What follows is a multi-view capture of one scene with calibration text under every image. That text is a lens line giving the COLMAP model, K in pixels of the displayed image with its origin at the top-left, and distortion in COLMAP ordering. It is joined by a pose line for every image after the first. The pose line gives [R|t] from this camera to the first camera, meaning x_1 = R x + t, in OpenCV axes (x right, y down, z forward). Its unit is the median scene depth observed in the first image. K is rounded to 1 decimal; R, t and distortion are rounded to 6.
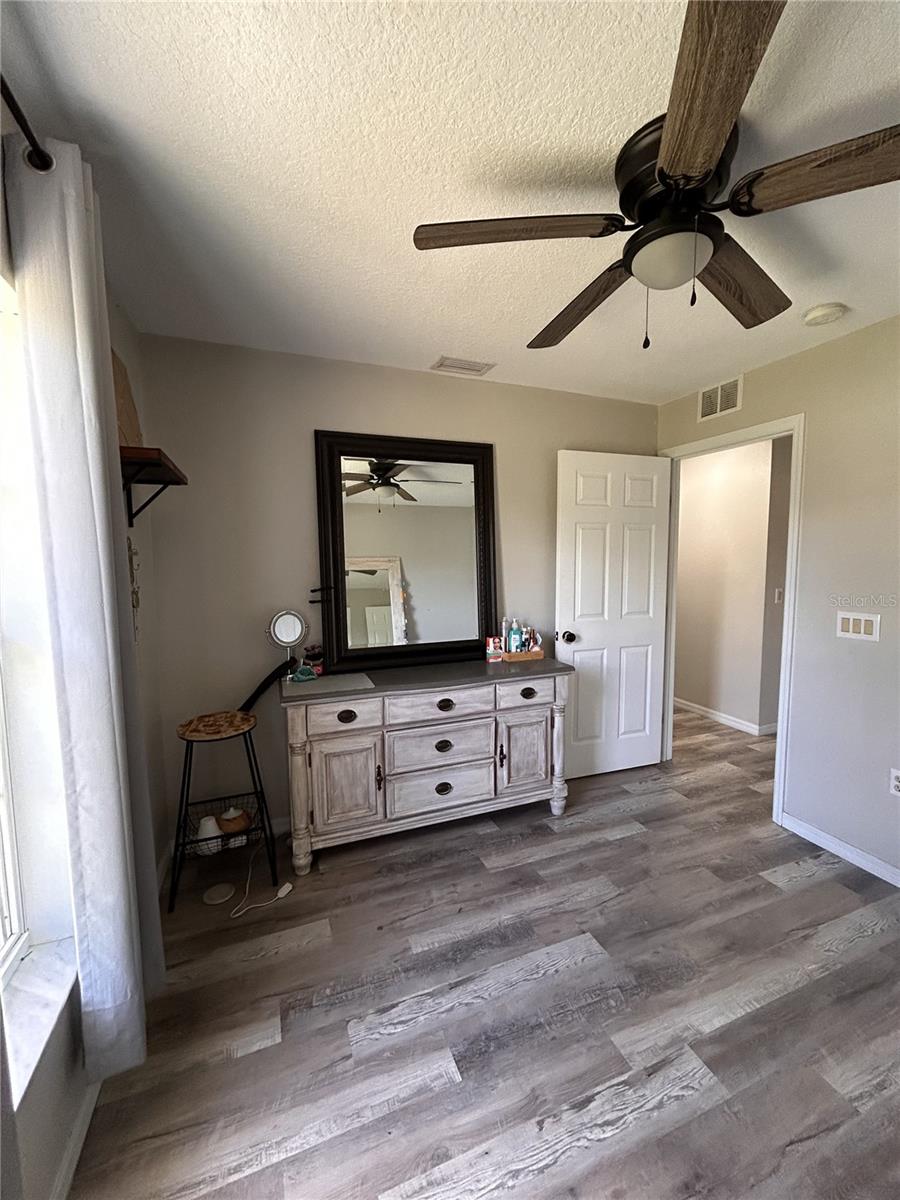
lens RADIAL K [[487.6, 0, 450.0], [0, 487.6, 600.0], [0, 0, 1]] dist [-0.001036, 0.000548]
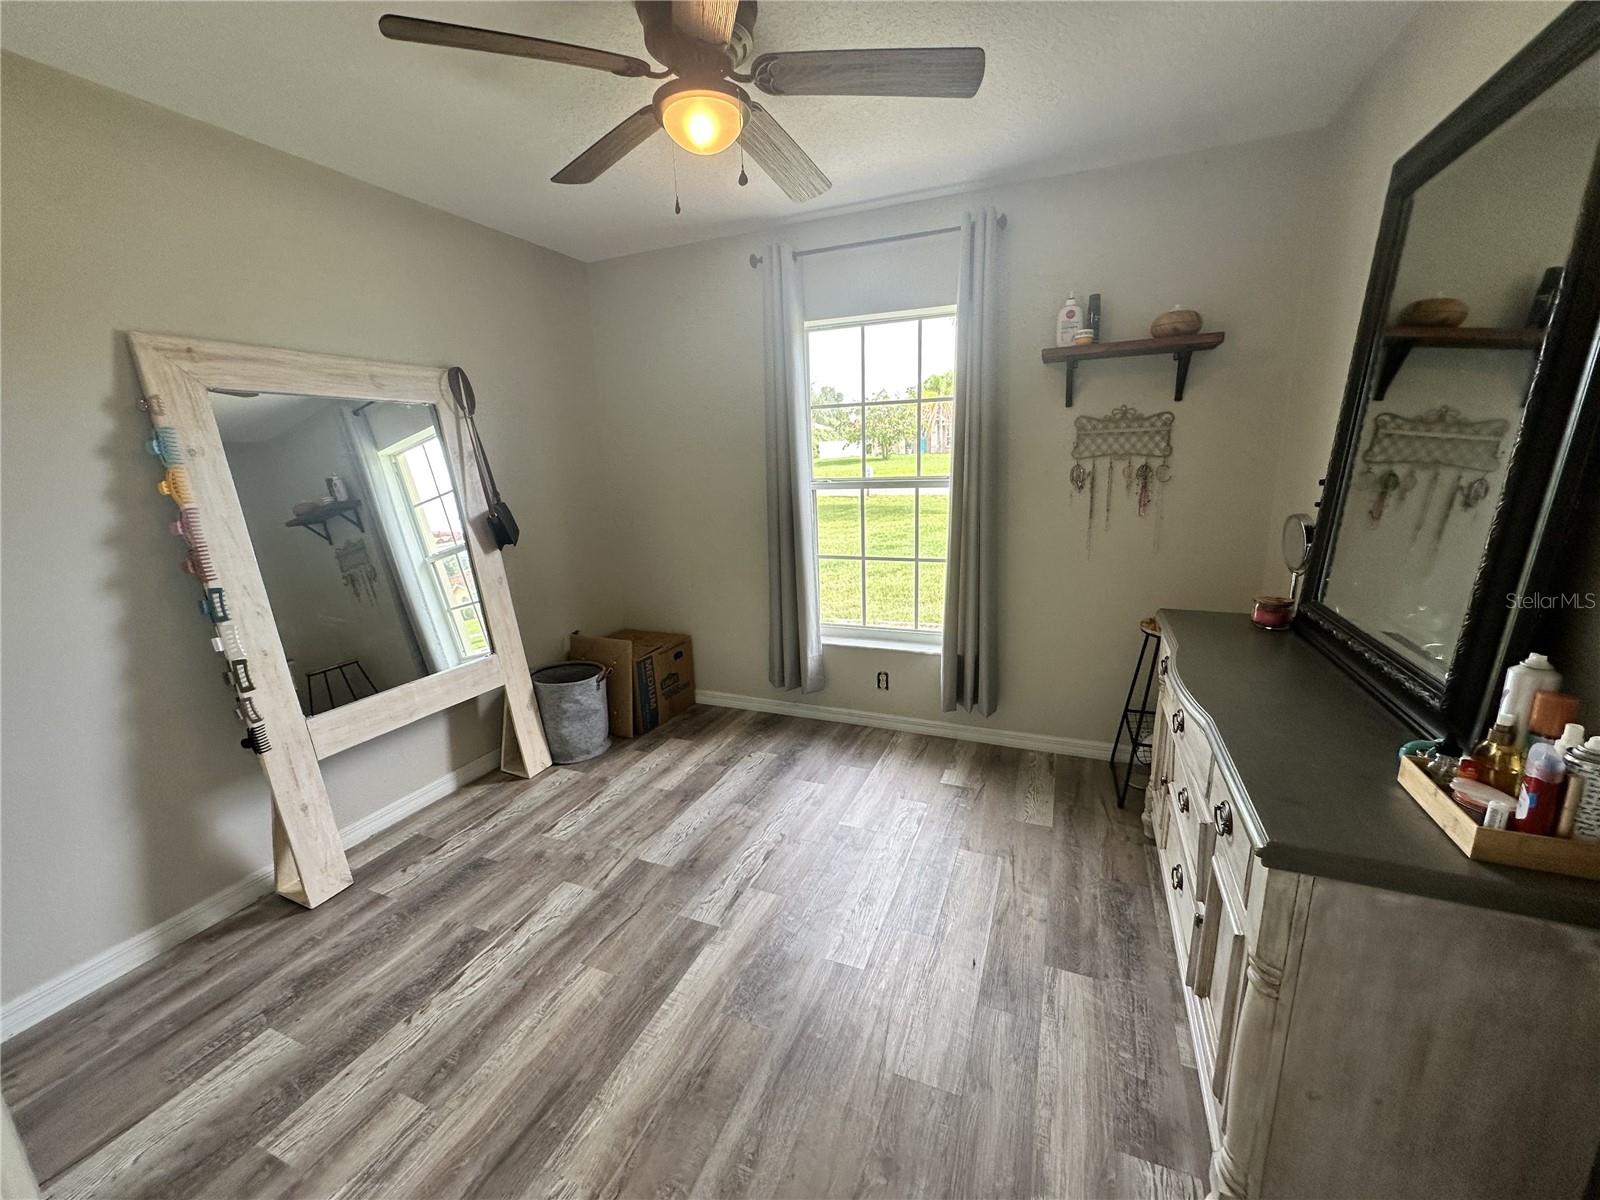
lens RADIAL K [[638.0, 0, 800.0], [0, 638.0, 600.0], [0, 0, 1]] dist [-0.006265, 0.000232]
pose [[-0.693974, 0.187200, -0.695238, 1.293275], [-0.028346, 0.957756, 0.286180, -0.157921], [0.719442, 0.218308, -0.659352, 2.048620]]
